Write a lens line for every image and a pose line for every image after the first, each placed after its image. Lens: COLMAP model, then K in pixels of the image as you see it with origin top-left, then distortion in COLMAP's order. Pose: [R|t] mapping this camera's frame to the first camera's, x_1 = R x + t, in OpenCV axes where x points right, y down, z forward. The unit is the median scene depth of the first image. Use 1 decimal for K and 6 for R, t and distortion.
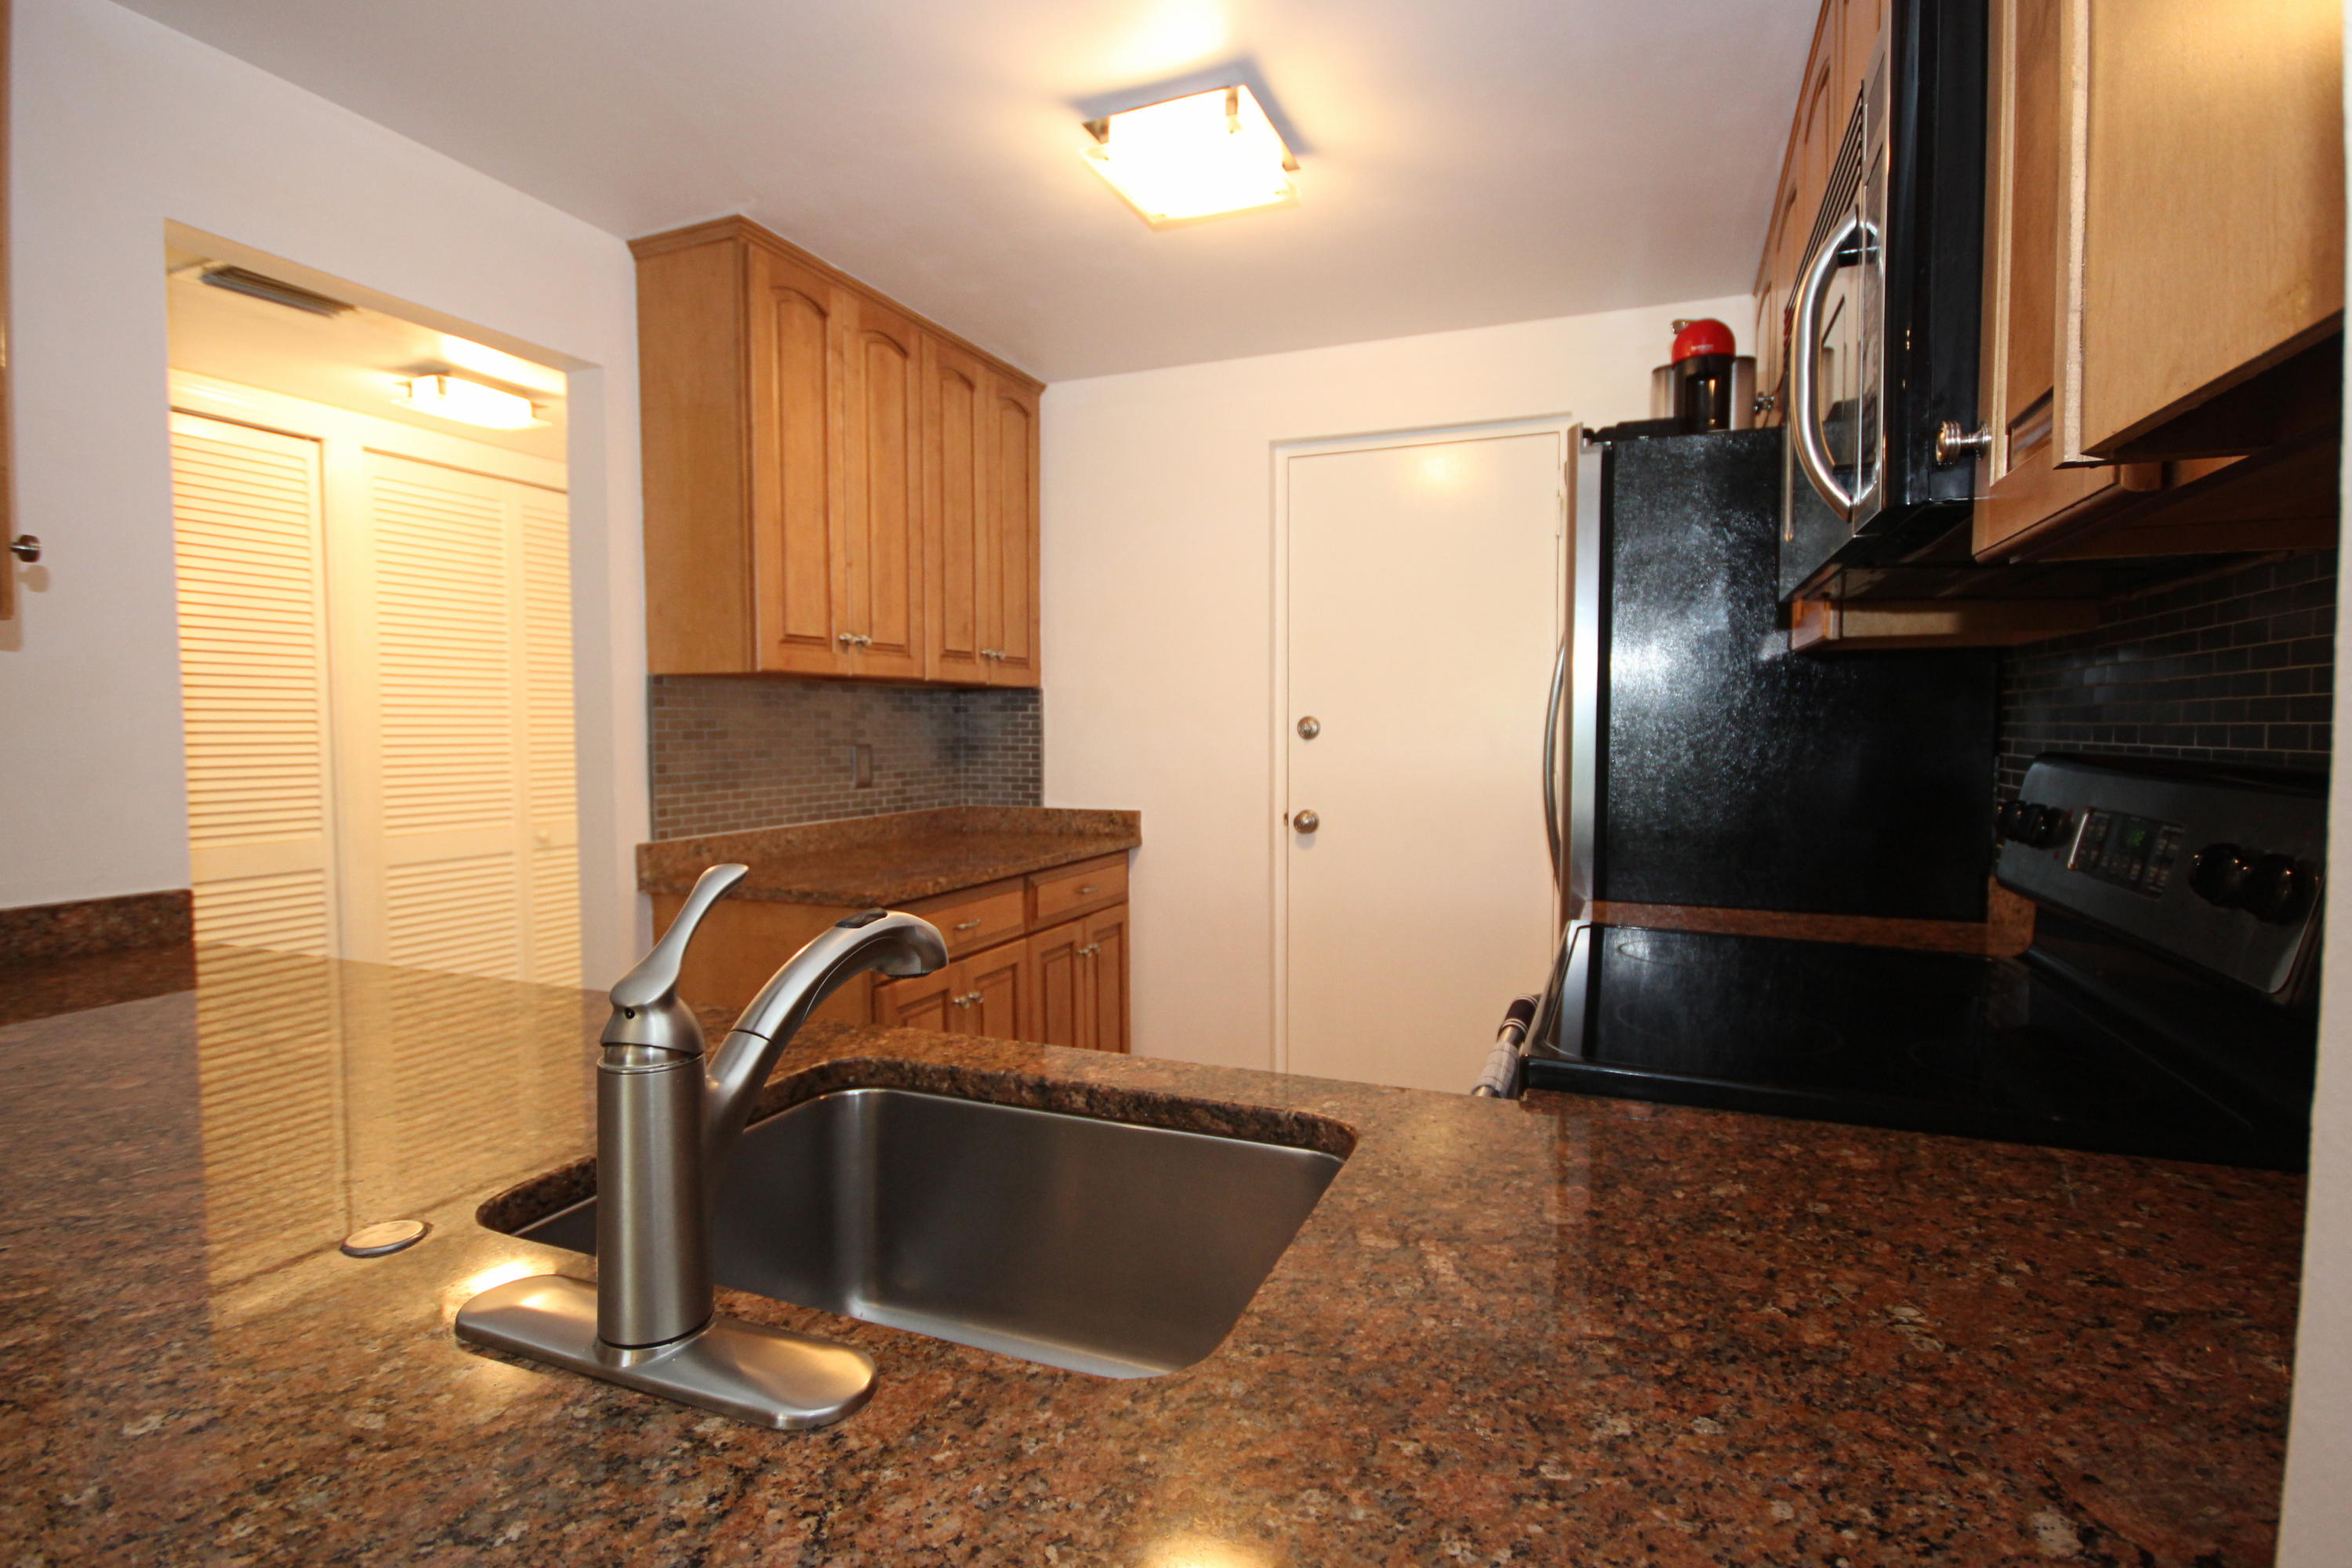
lens RADIAL K [[1138.1, 0, 1176.0], [0, 1138.1, 784.0], [0, 0, 1]] dist [-0.003279, -0.000829]
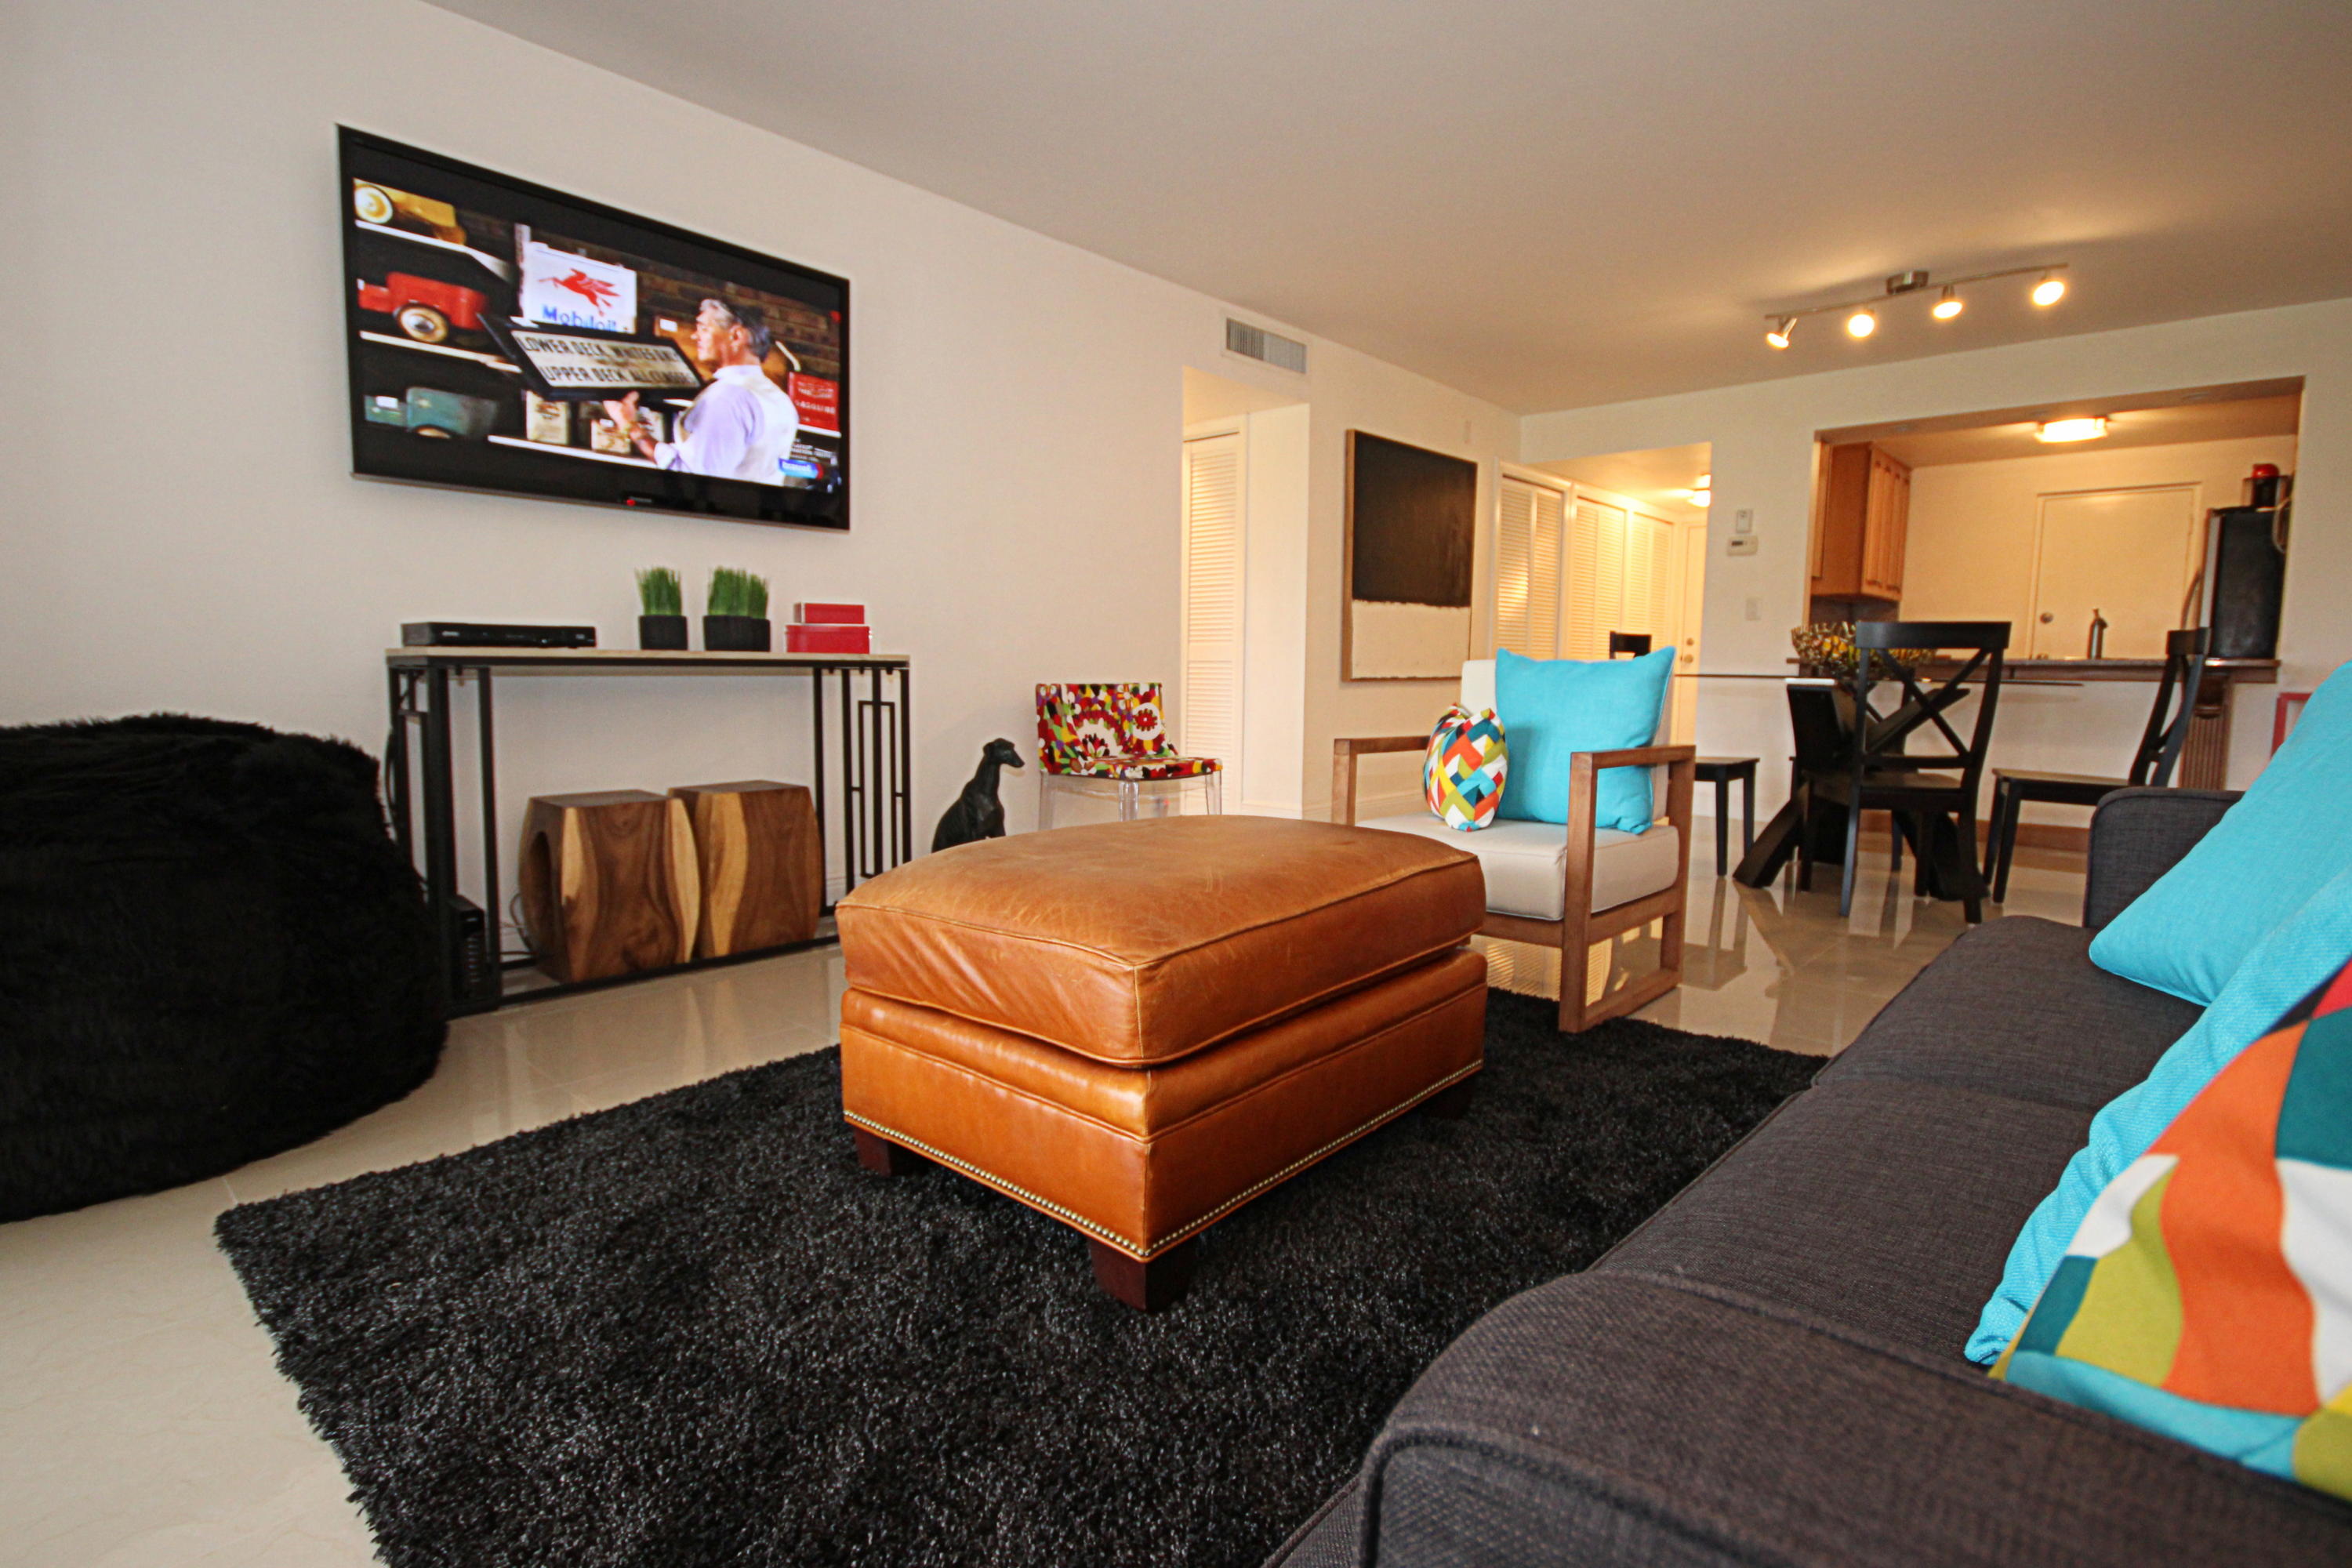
lens RADIAL K [[1138.1, 0, 1176.0], [0, 1138.1, 784.0], [0, 0, 1]] dist [-0.003279, -0.000829]
pose [[0.948461, 0.045975, -0.313541, -1.124663], [-0.025262, 0.997241, 0.069808, 0.234580], [0.315886, -0.058290, 0.947005, -2.431466]]
